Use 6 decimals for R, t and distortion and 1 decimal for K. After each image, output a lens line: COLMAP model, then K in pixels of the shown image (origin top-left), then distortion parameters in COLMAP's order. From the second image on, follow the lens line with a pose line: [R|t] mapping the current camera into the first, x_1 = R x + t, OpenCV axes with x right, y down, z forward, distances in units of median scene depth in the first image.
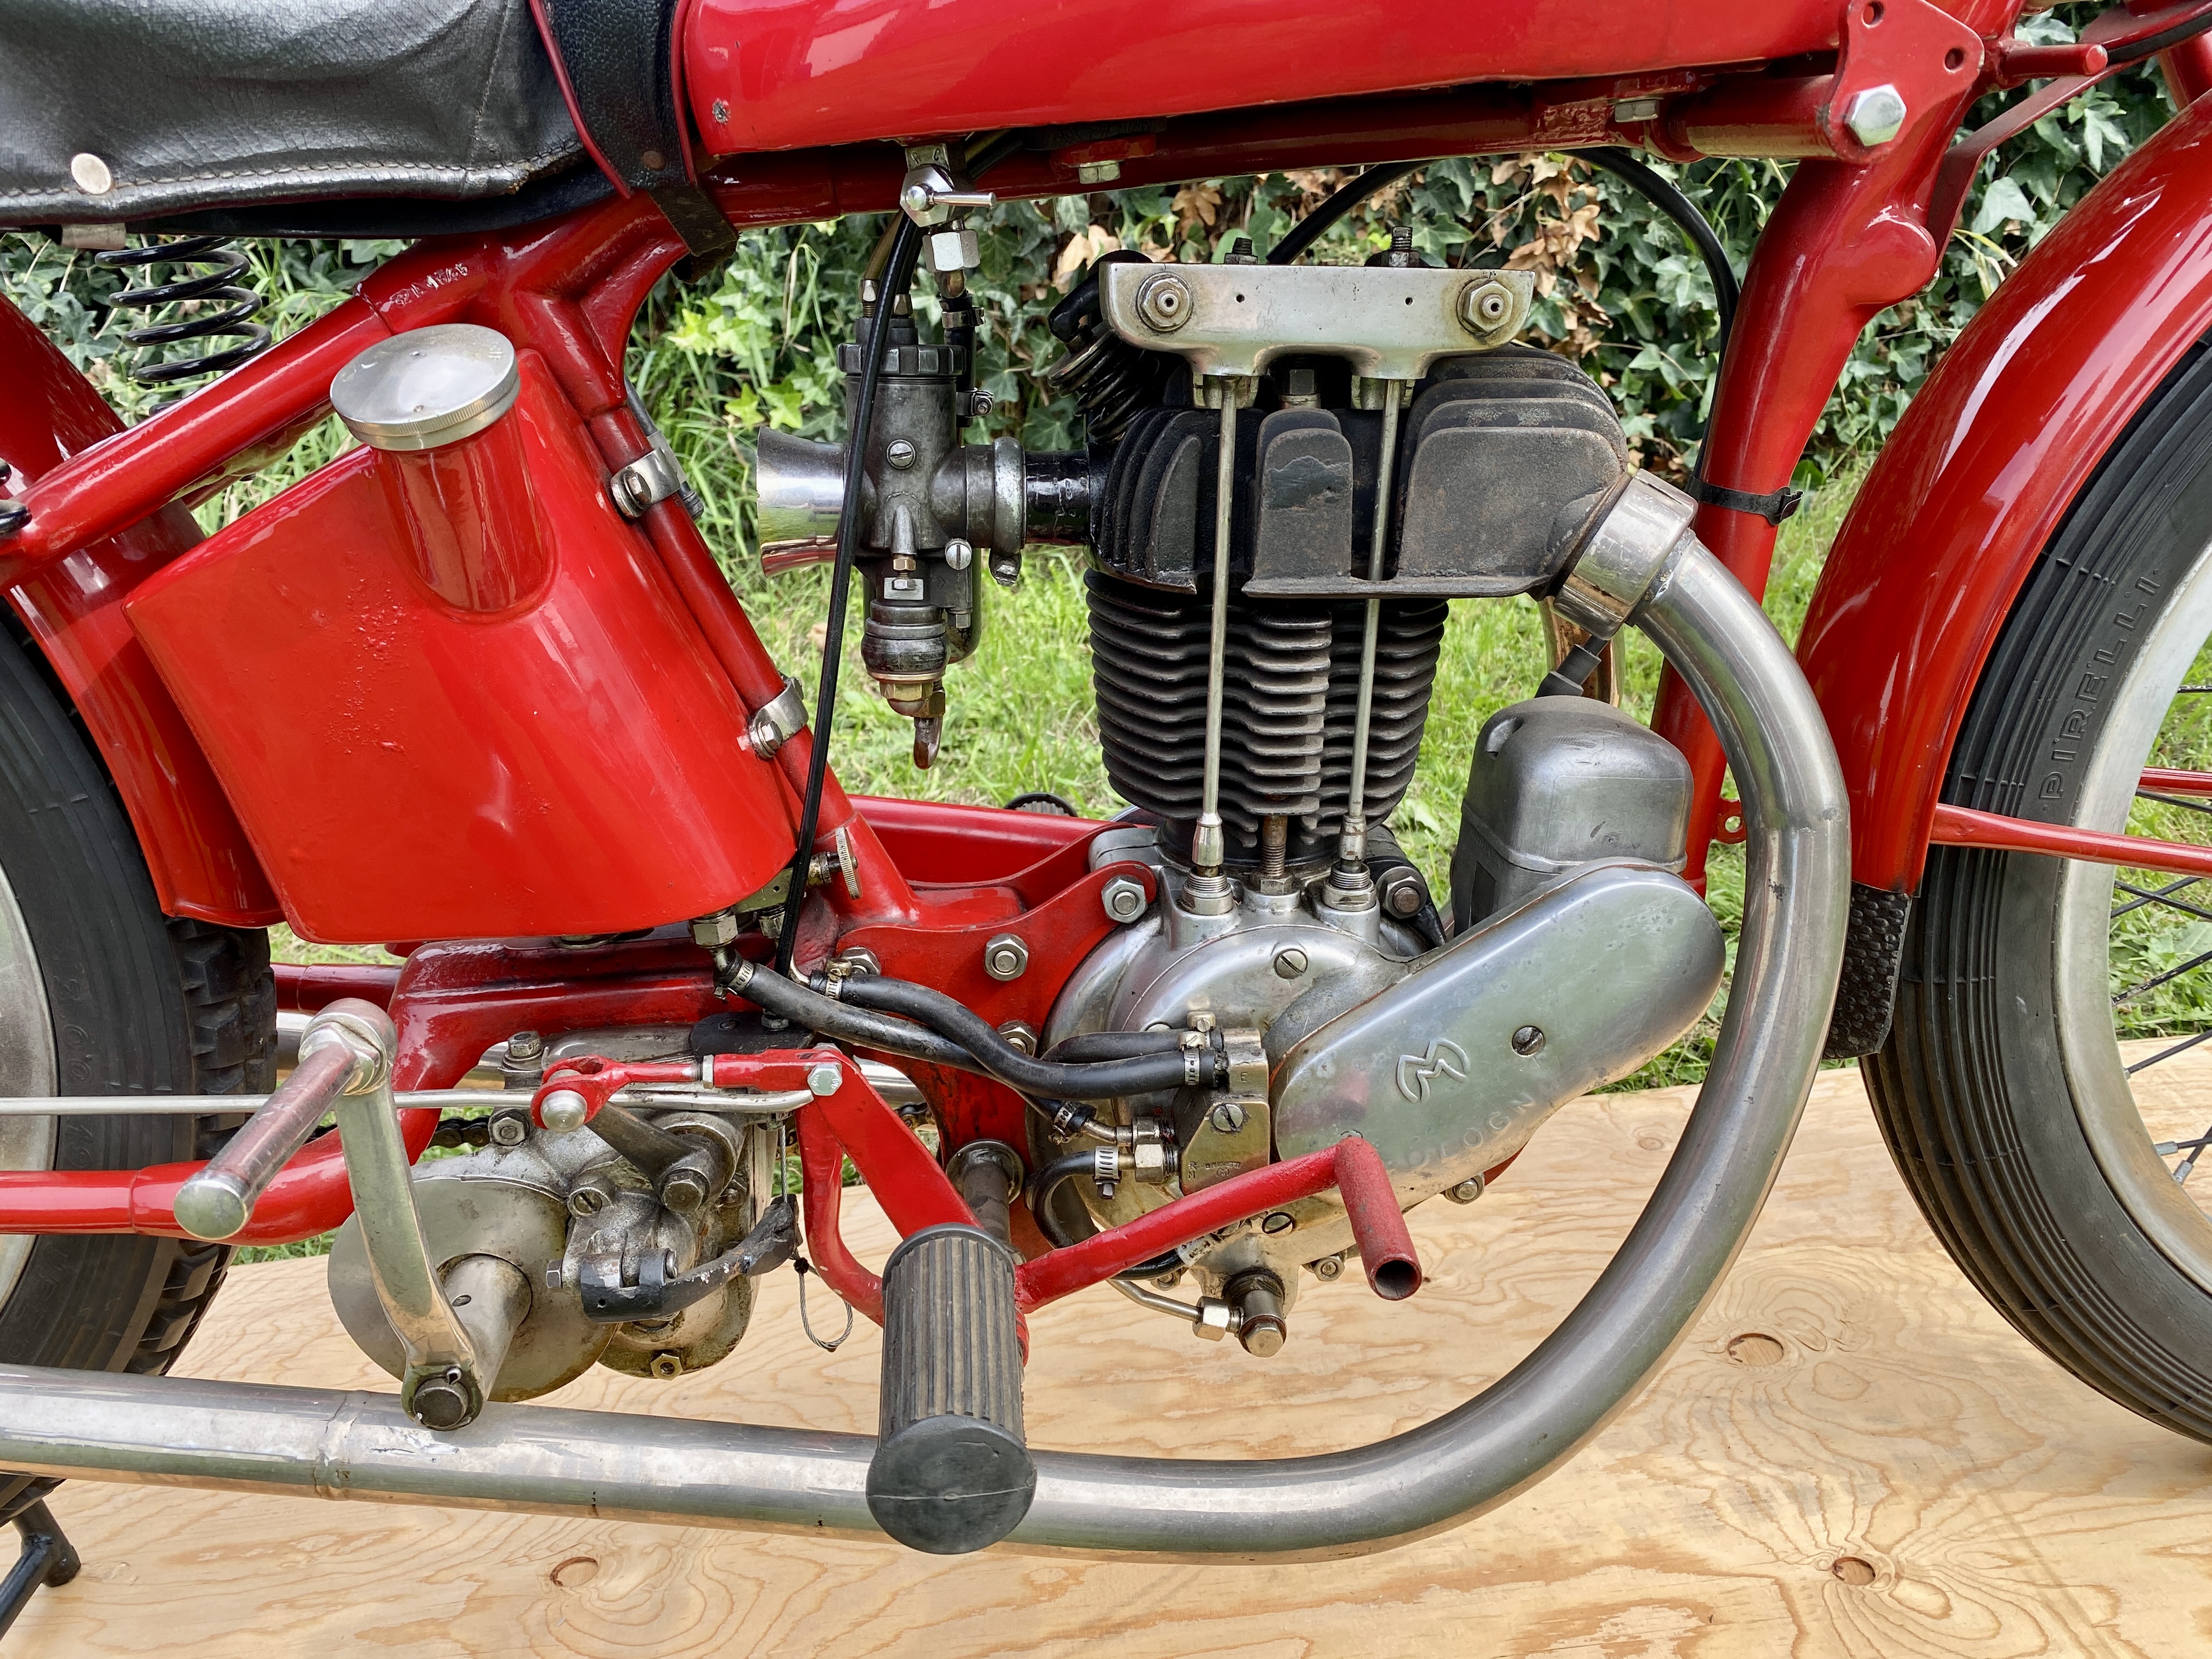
lens RADIAL K [[1713.3, 0, 1120.4], [0, 1713.3, 798.1], [0, 0, 1]] dist [0.008711, 0.002593]
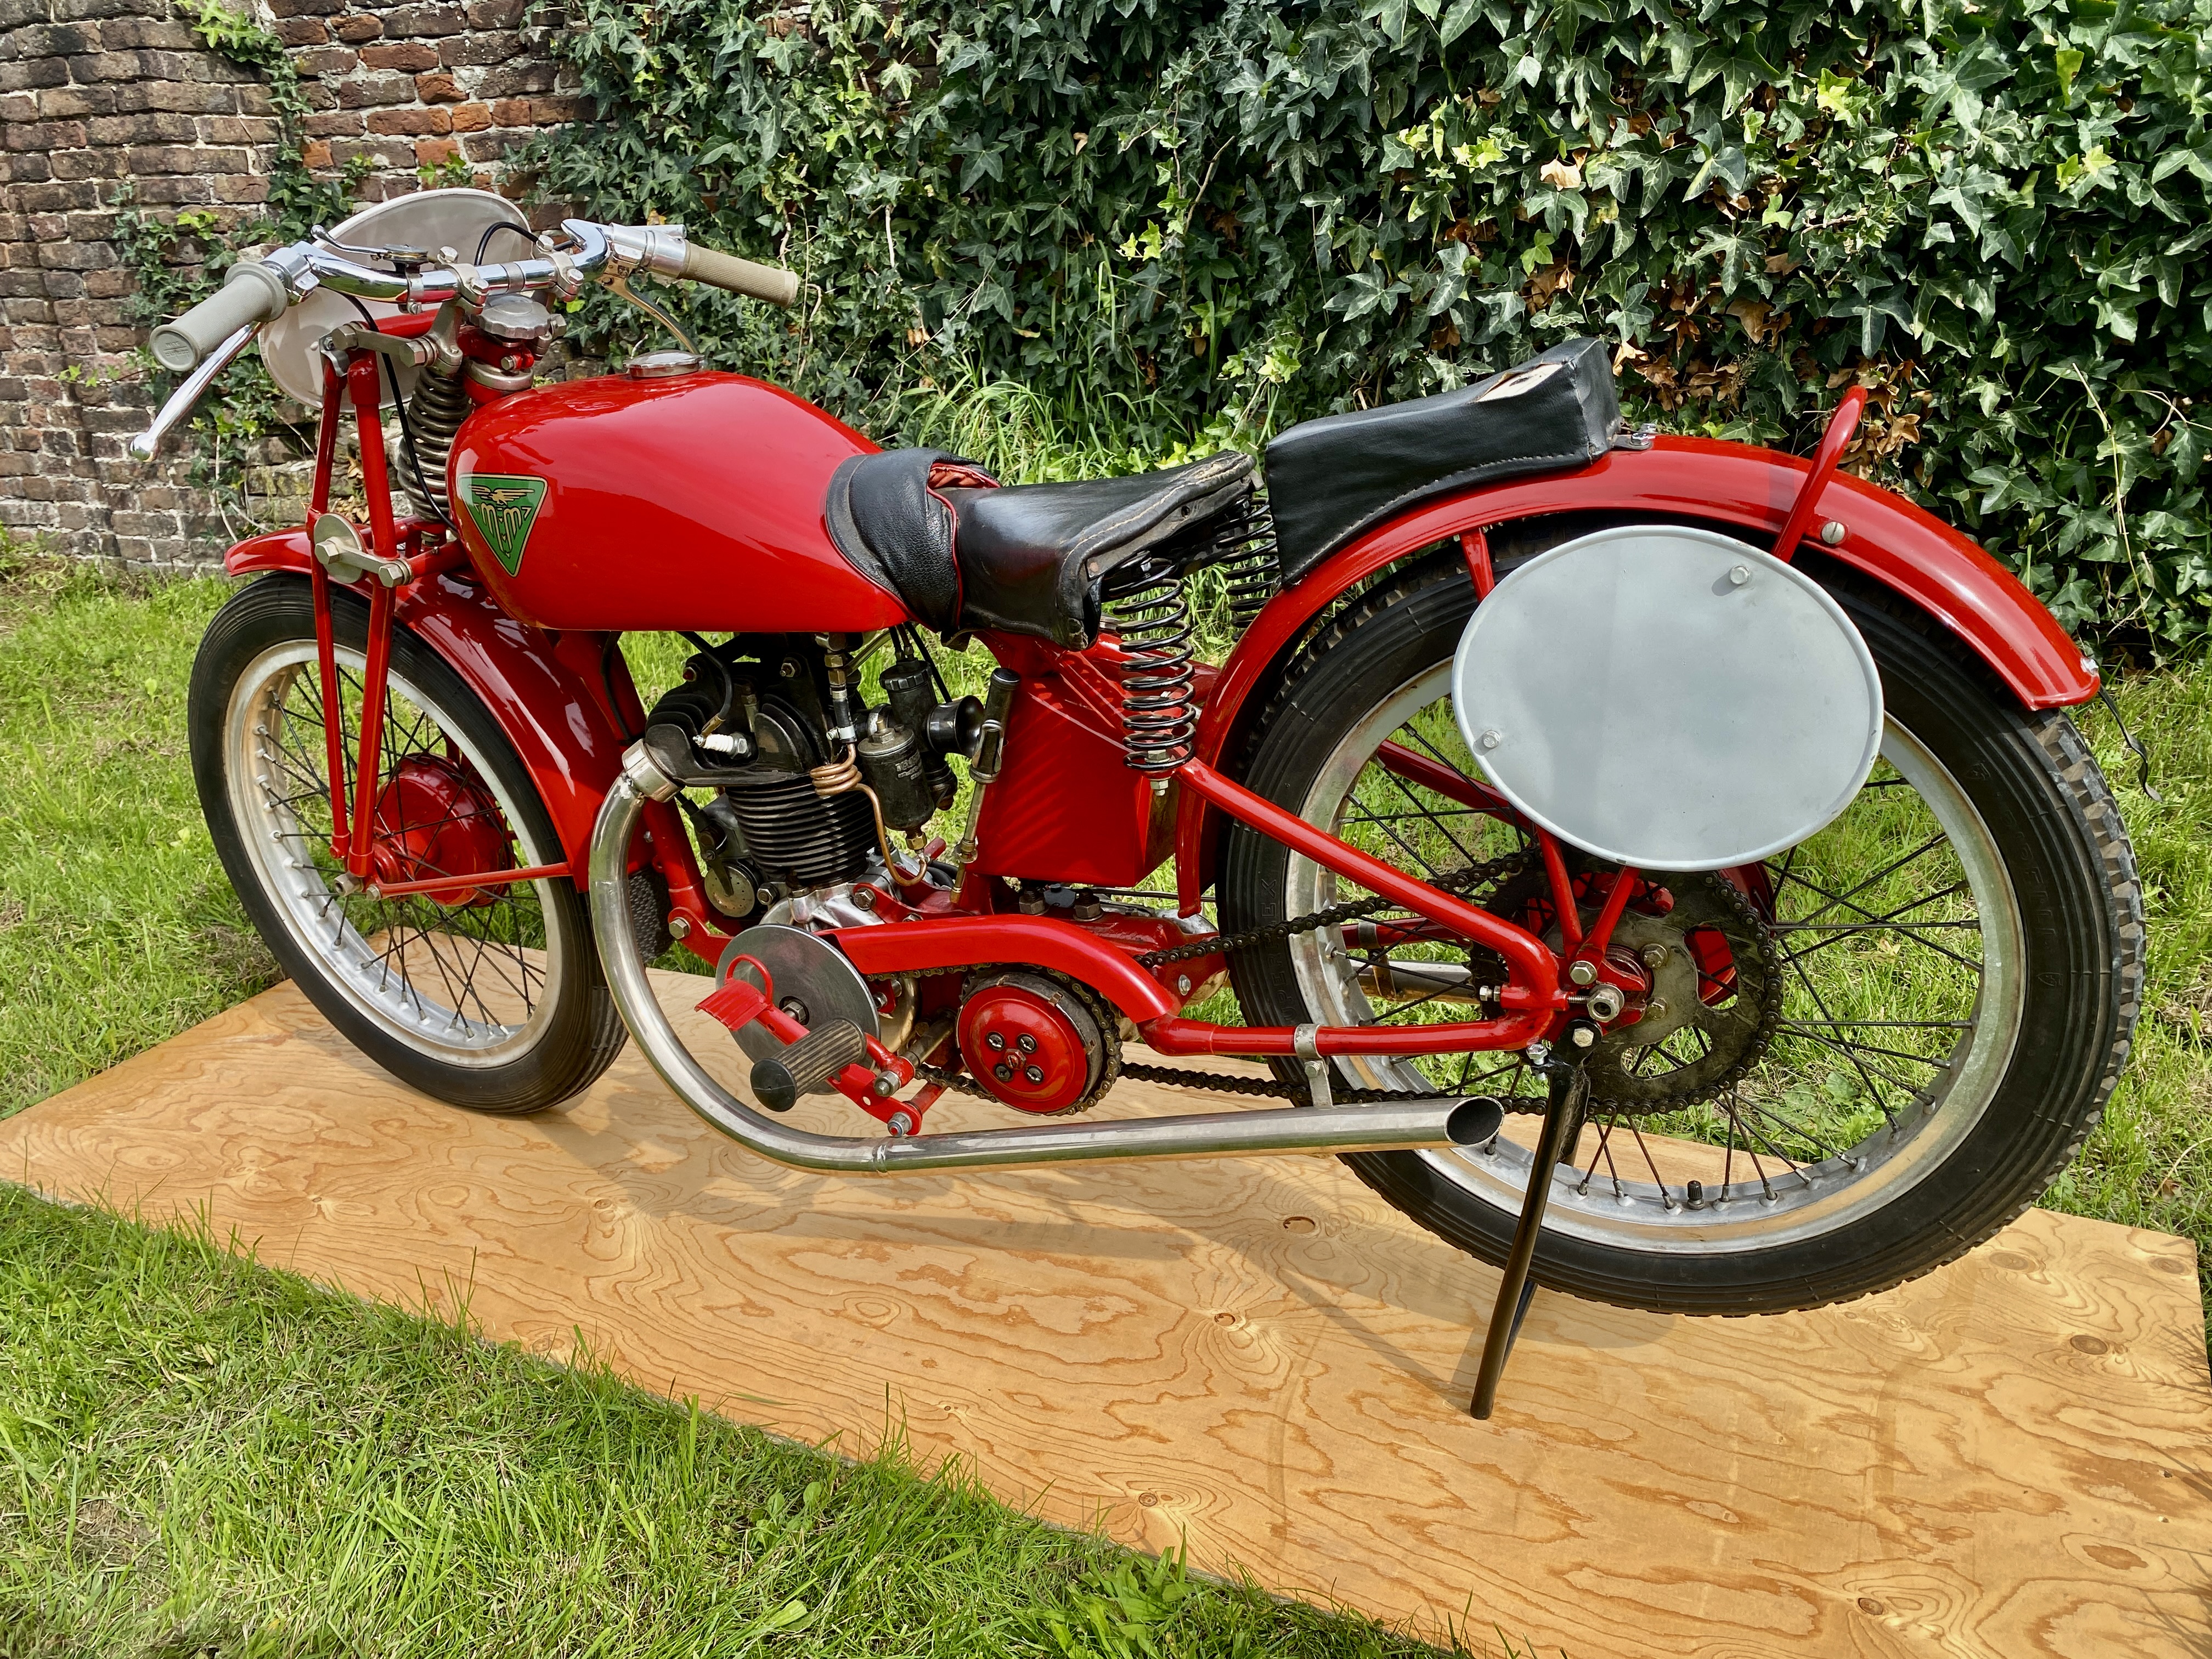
lens RADIAL K [[1700.6, 0, 1102.8], [0, 1700.6, 804.2], [0, 0, 1]] dist [0.021844, -0.010023]
pose [[0.865160, 0.197964, -0.460769, 1.292268], [-0.175872, 0.980206, 0.090910, -0.324062], [0.469645, 0.002385, 0.882852, -0.915430]]
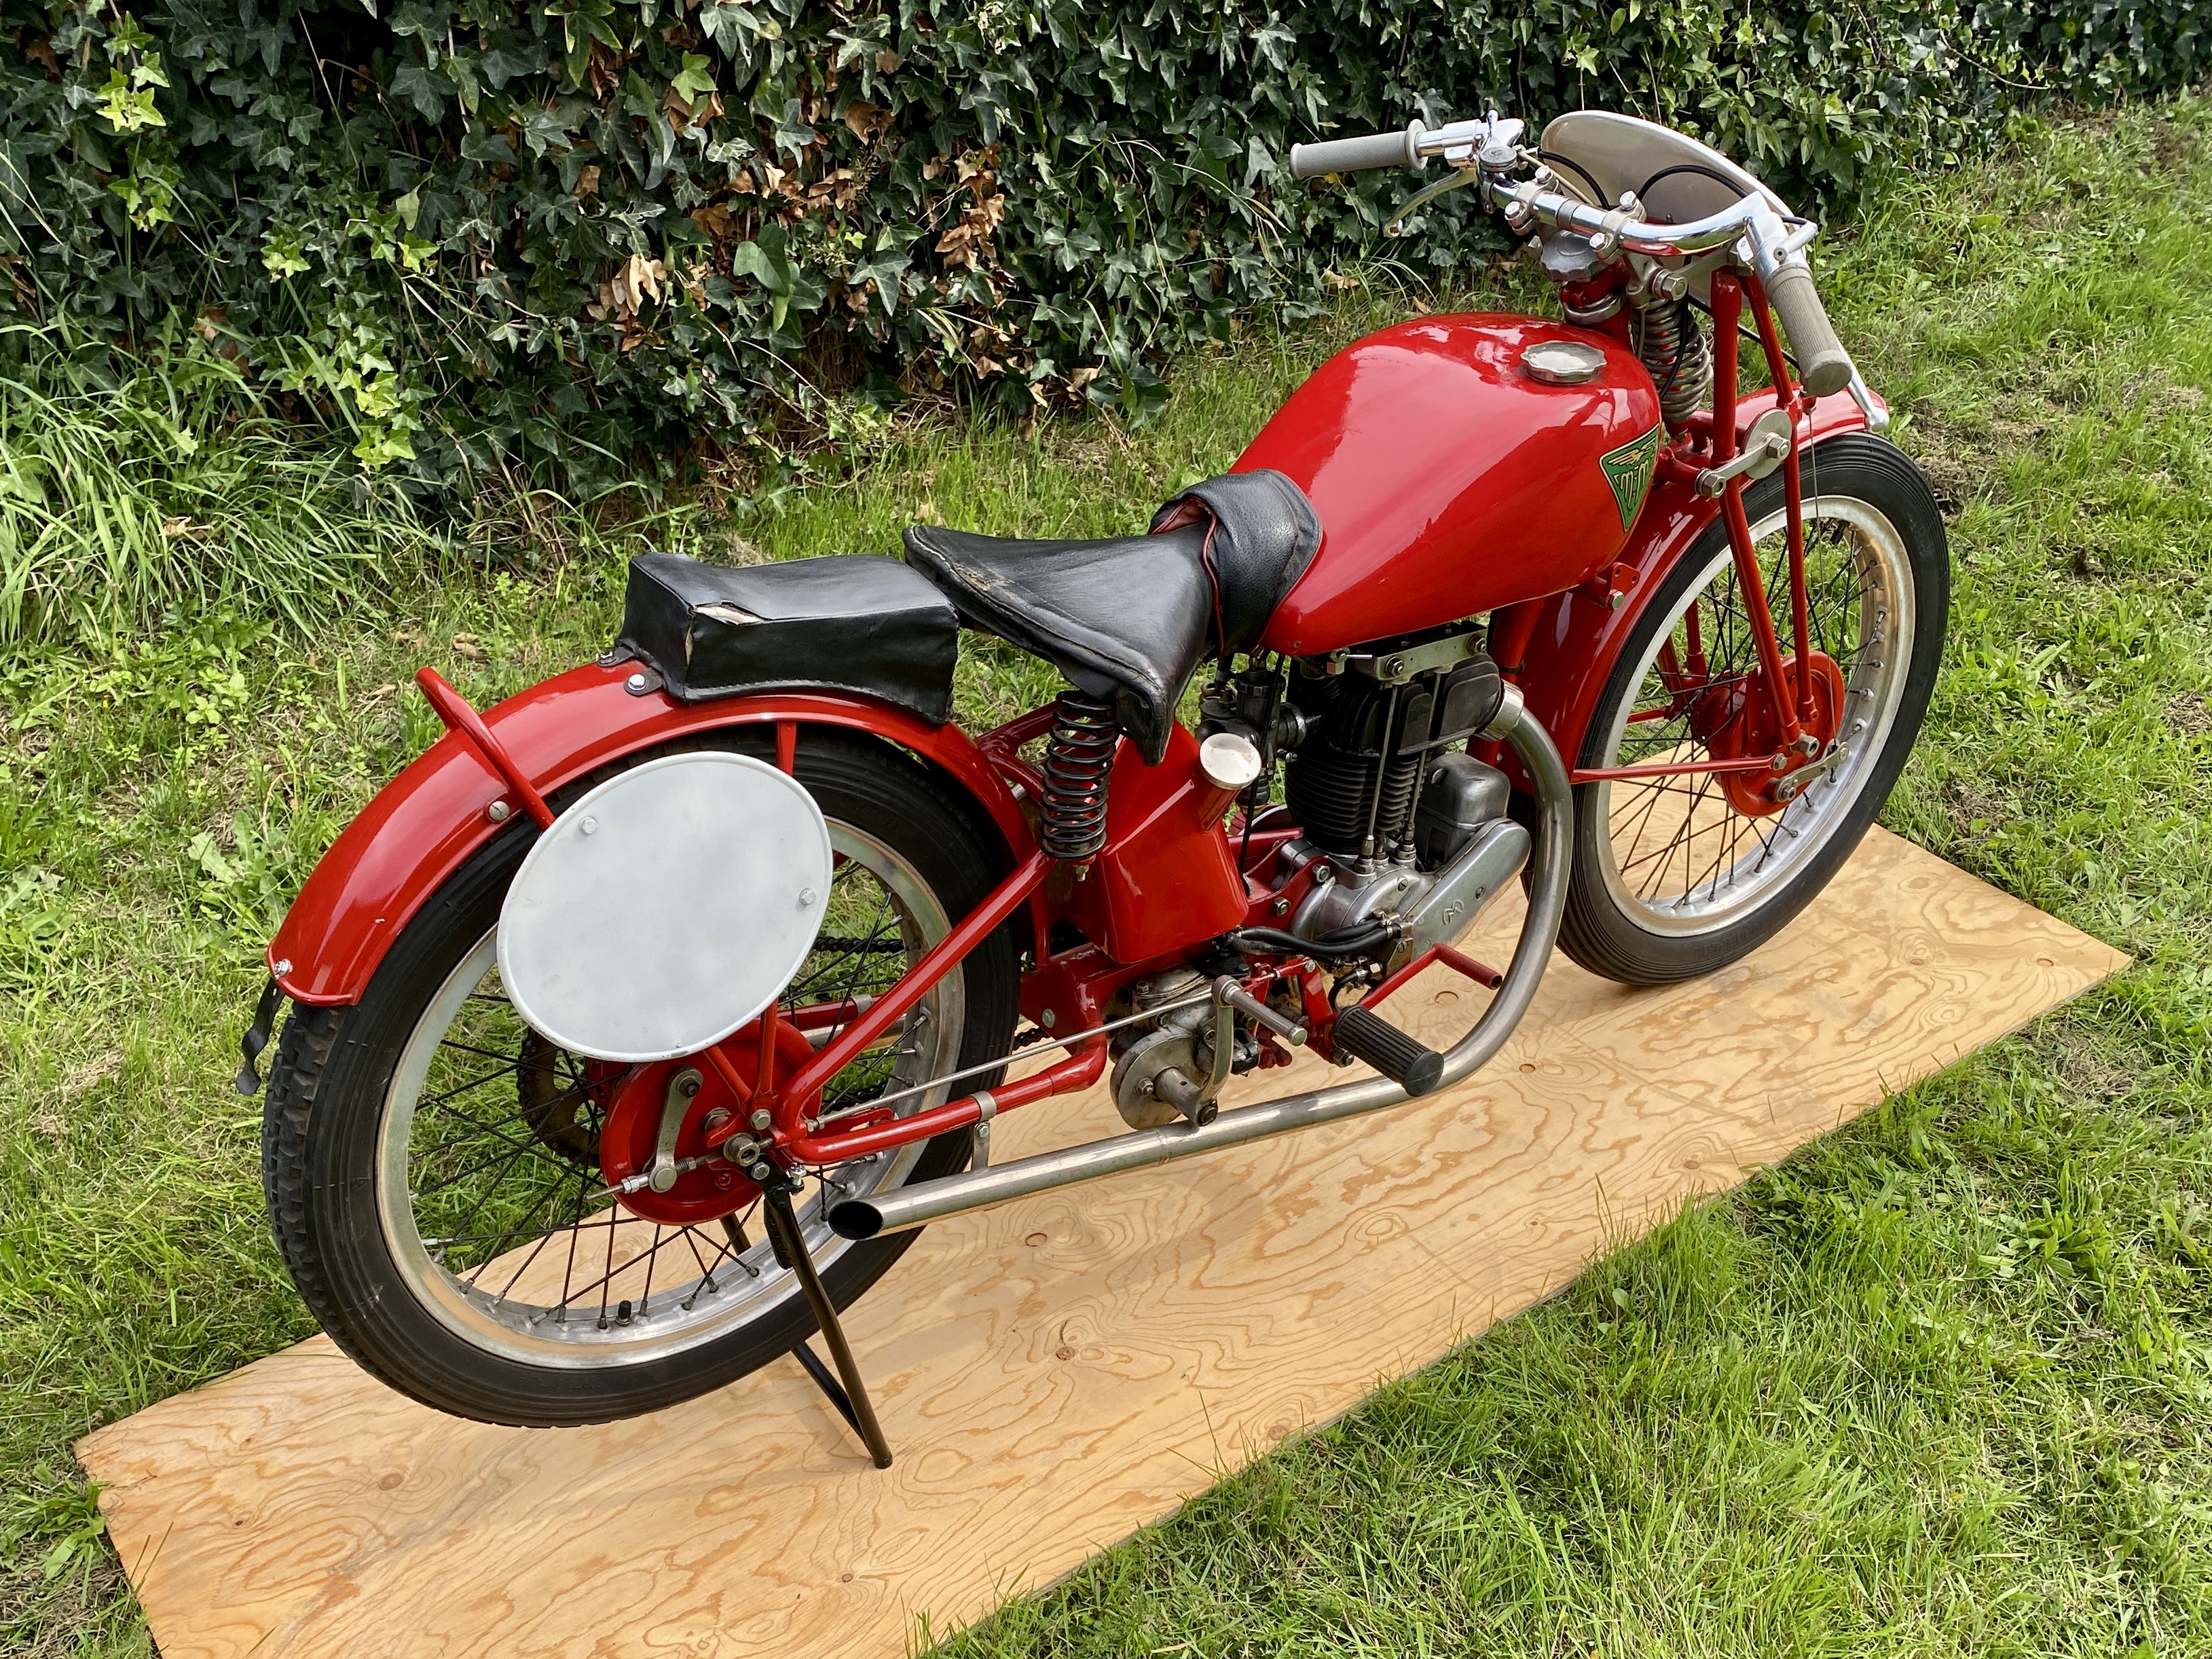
lens RADIAL K [[2073.5, 0, 1104.1], [0, 2073.5, 1002.5], [0, 0, 1]] dist [0.021006, 0.004115]
pose [[0.849251, -0.250145, 0.464973, -1.715365], [0.132346, 0.953388, 0.271176, -0.619384], [-0.511133, -0.168759, 0.842771, -1.393087]]
